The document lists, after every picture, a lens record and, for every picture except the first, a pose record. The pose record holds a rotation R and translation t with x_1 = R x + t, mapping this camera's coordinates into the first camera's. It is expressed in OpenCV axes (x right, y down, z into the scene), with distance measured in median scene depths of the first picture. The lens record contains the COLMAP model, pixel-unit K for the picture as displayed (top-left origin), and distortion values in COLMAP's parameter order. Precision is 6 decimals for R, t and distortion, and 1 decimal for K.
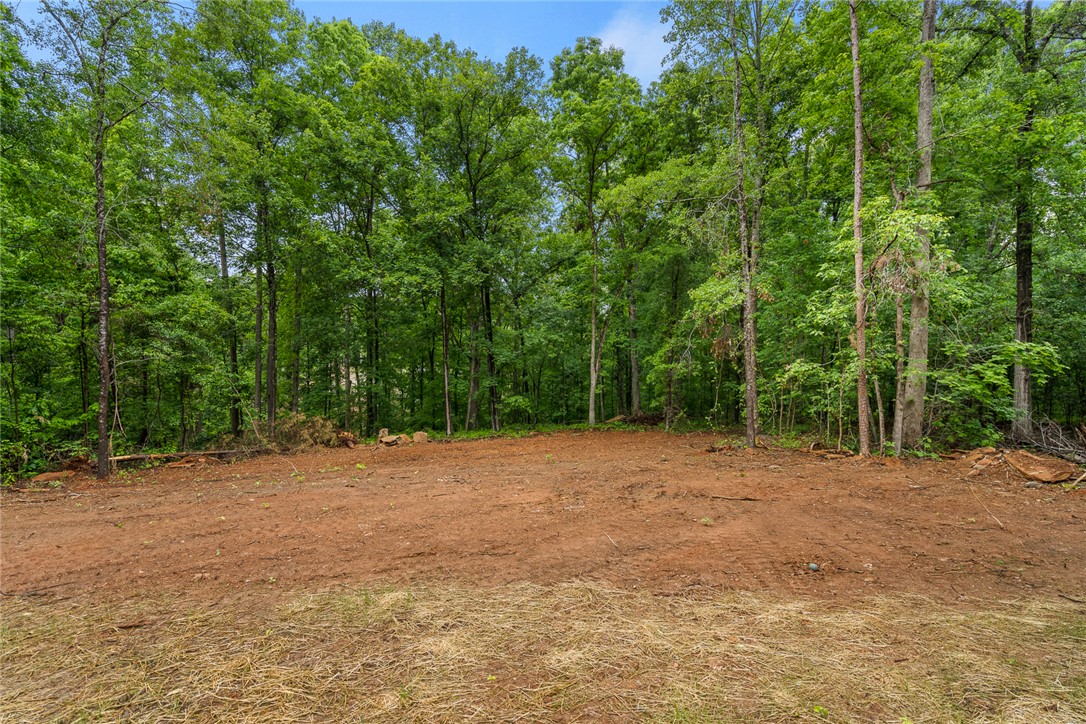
lens RADIAL K [[493.0, 0, 538.9], [0, 493.0, 370.3], [0, 0, 1]] dist [-0.009560, 0.003342]
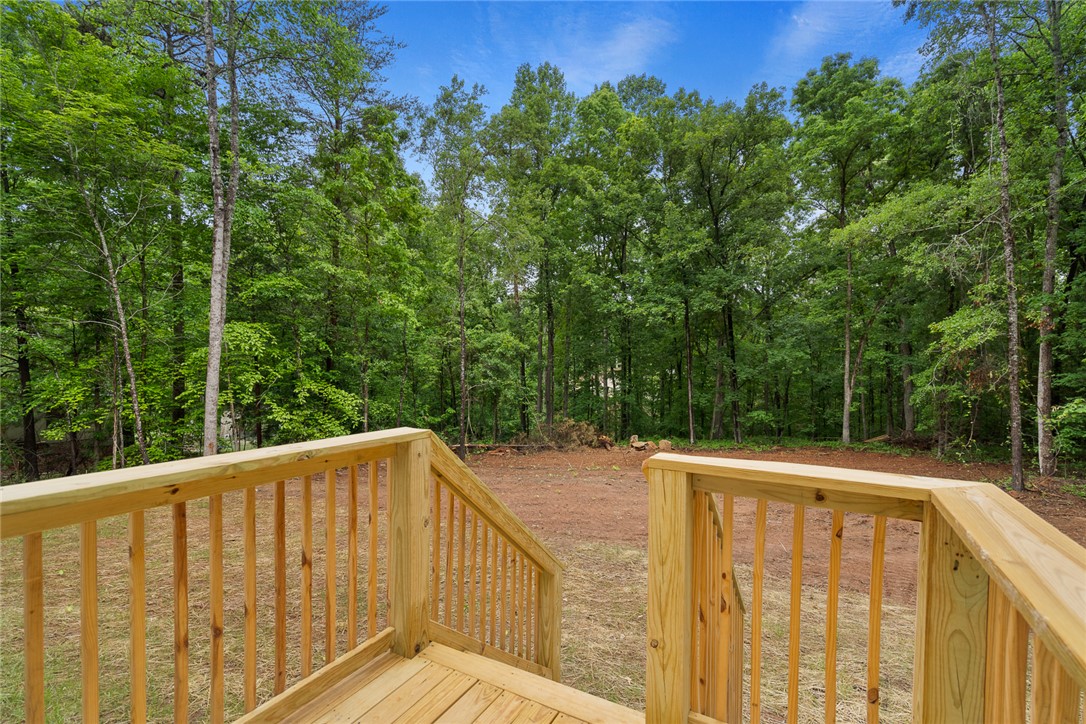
lens RADIAL K [[493.0, 0, 542.5], [0, 493.0, 365.8], [0, 0, 1]] dist [-0.009560, 0.003342]
pose [[0.879537, 0.004392, -0.475809, 0.055209], [-0.006011, 0.999980, -0.001881, -0.045096], [0.475792, 0.004514, 0.879546, -0.152364]]
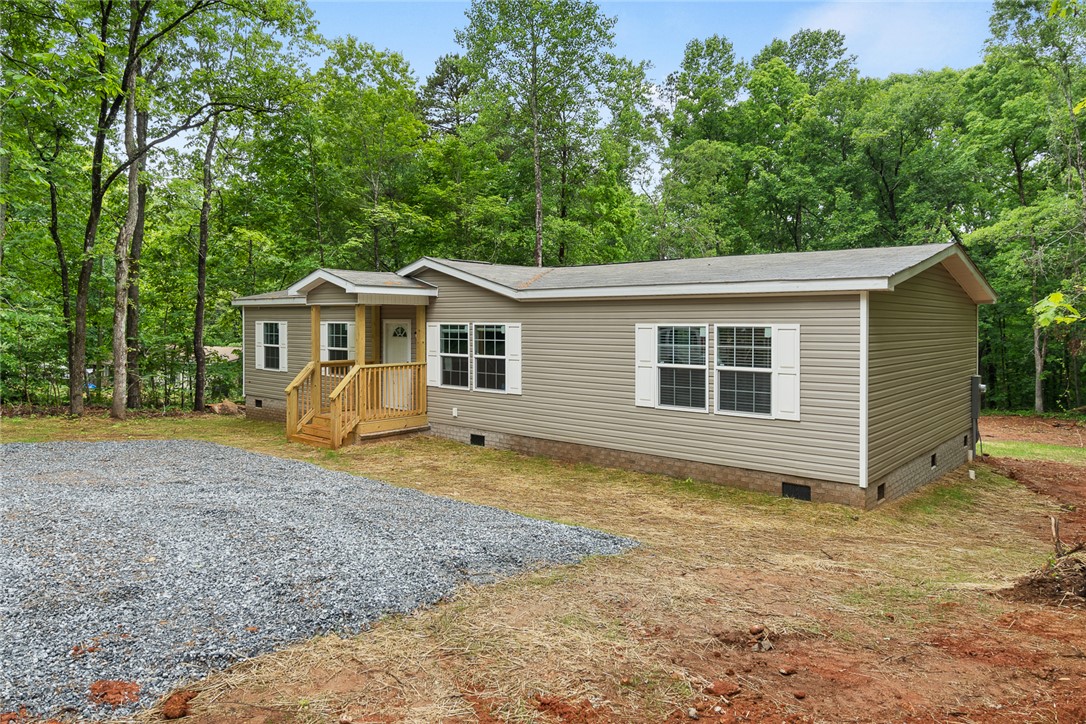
lens RADIAL K [[691.5, 0, 508.4], [0, 691.5, 325.1], [0, 0, 1]] dist [-0.003555, 0.002208]
pose [[0.741040, -0.003072, -0.671453, 0.316426], [-0.002793, 0.999967, -0.007659, -0.057632], [0.671455, 0.007551, 0.741007, -0.860642]]
